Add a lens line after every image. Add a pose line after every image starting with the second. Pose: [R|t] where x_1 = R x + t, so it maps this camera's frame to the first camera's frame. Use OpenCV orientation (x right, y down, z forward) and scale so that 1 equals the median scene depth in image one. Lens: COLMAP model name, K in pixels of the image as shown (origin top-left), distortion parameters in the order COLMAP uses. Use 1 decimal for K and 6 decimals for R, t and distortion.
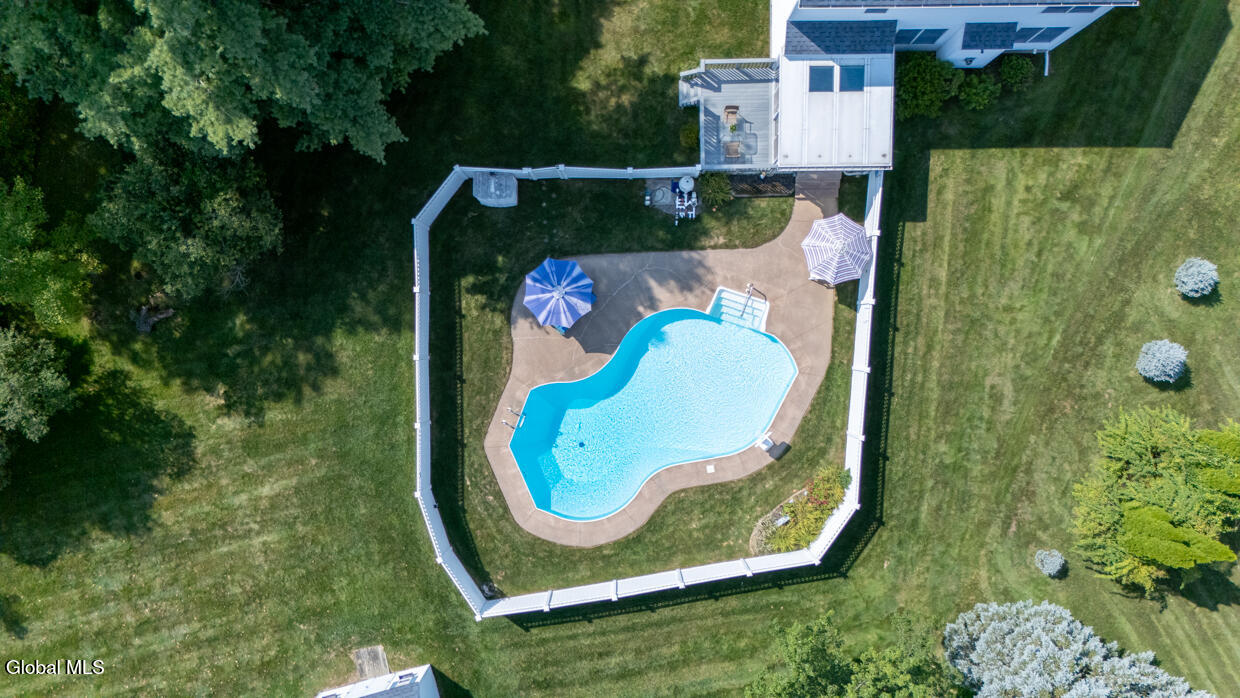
lens RADIAL K [[948.1, 0, 618.9], [0, 948.1, 353.3], [0, 0, 1]] dist [0.045166, -0.046513]
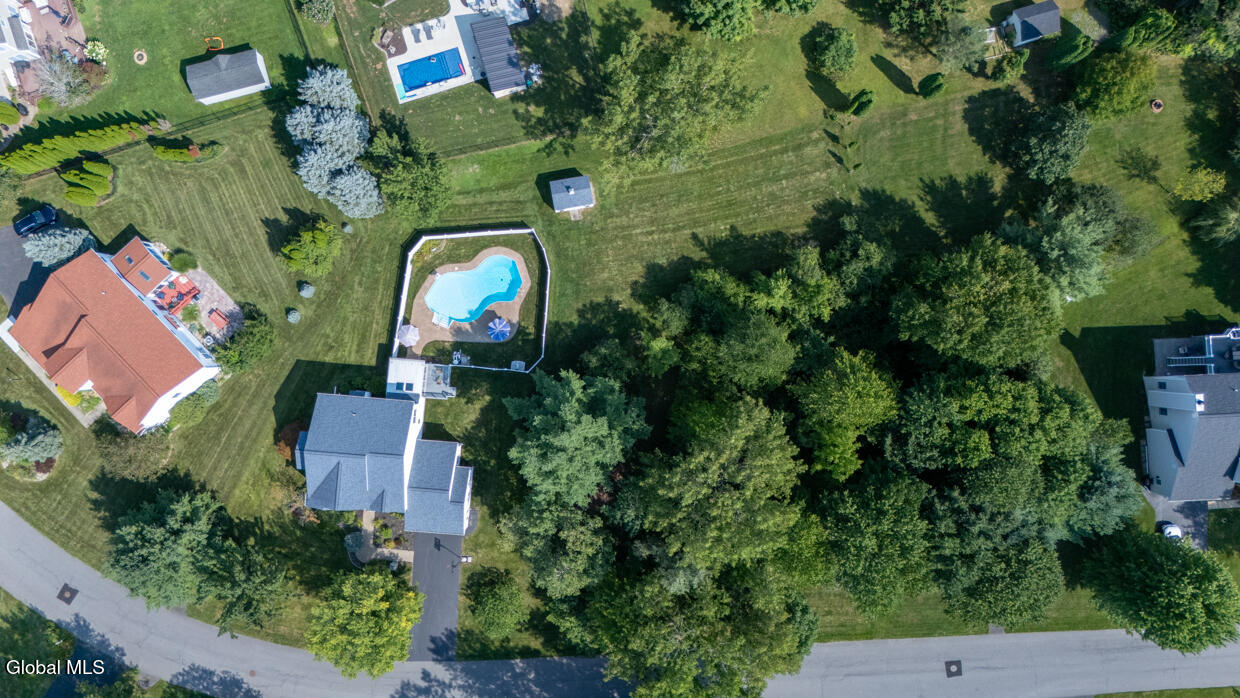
lens RADIAL K [[948.1, 0, 643.7], [0, 948.1, 352.8], [0, 0, 1]] dist [0.045166, -0.046513]
pose [[-0.995914, -0.087728, -0.021441, -0.464236], [0.087993, -0.996052, -0.011762, -0.058690], [-0.020325, -0.013600, 0.999701, -2.078143]]
